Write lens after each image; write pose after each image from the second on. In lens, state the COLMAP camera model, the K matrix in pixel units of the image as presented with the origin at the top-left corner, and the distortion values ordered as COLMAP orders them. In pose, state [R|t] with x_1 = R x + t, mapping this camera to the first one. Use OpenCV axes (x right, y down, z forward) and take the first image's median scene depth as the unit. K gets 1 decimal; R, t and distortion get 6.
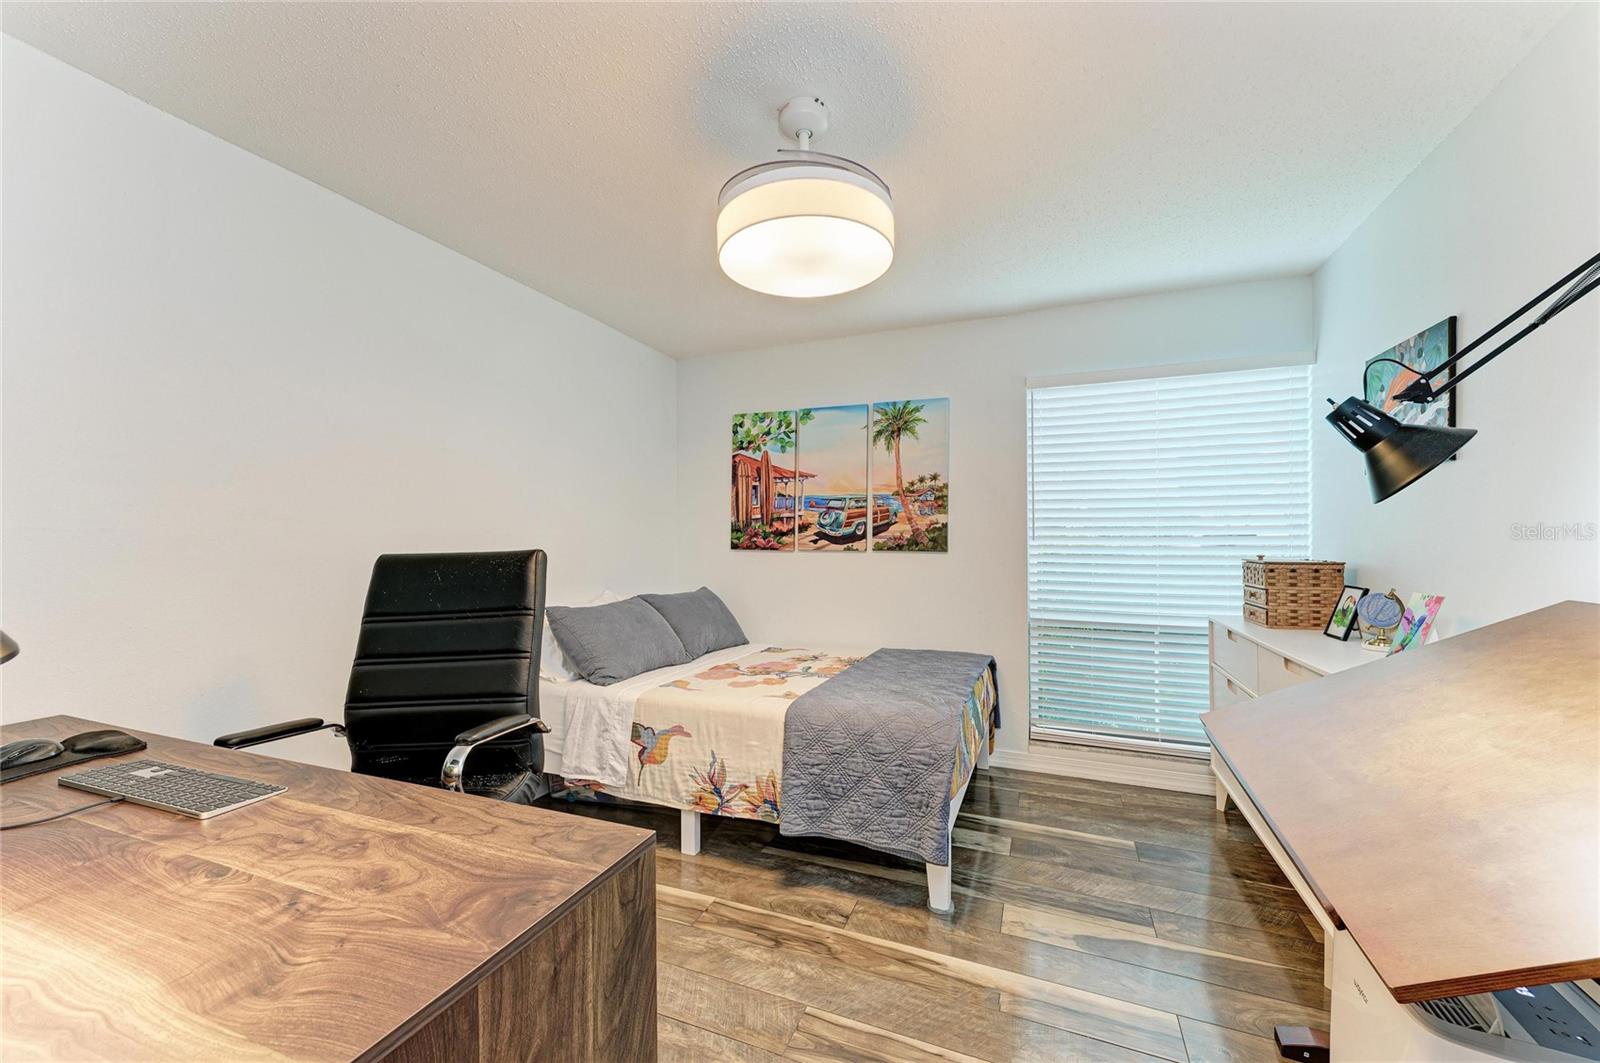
lens RADIAL K [[617.4, 0, 806.6], [0, 617.4, 538.4], [0, 0, 1]] dist [0.011434, -0.000024]
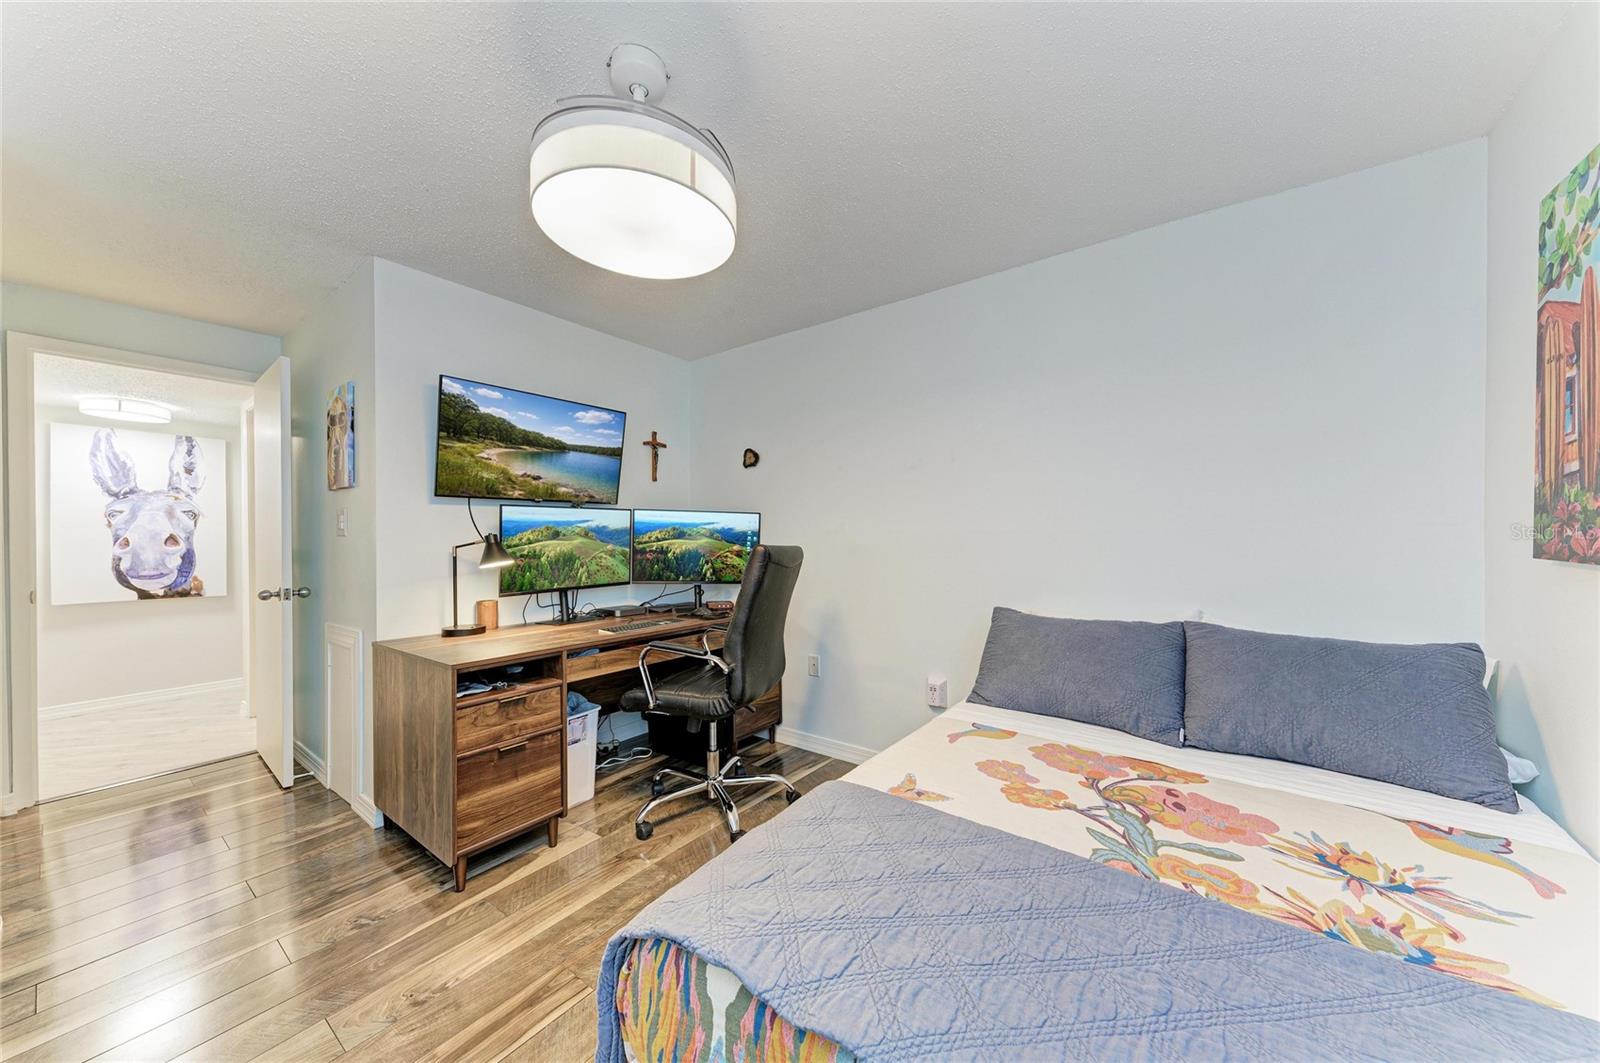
lens RADIAL K [[554.3, 0, 819.7], [0, 554.3, 542.2], [0, 0, 1]] dist [0.001456, 0.000066]
pose [[-0.248697, 0.008703, -0.968542, 0.479917], [0.006779, 0.999951, 0.007245, 0.002292], [0.968558, -0.004764, -0.248744, 0.962722]]
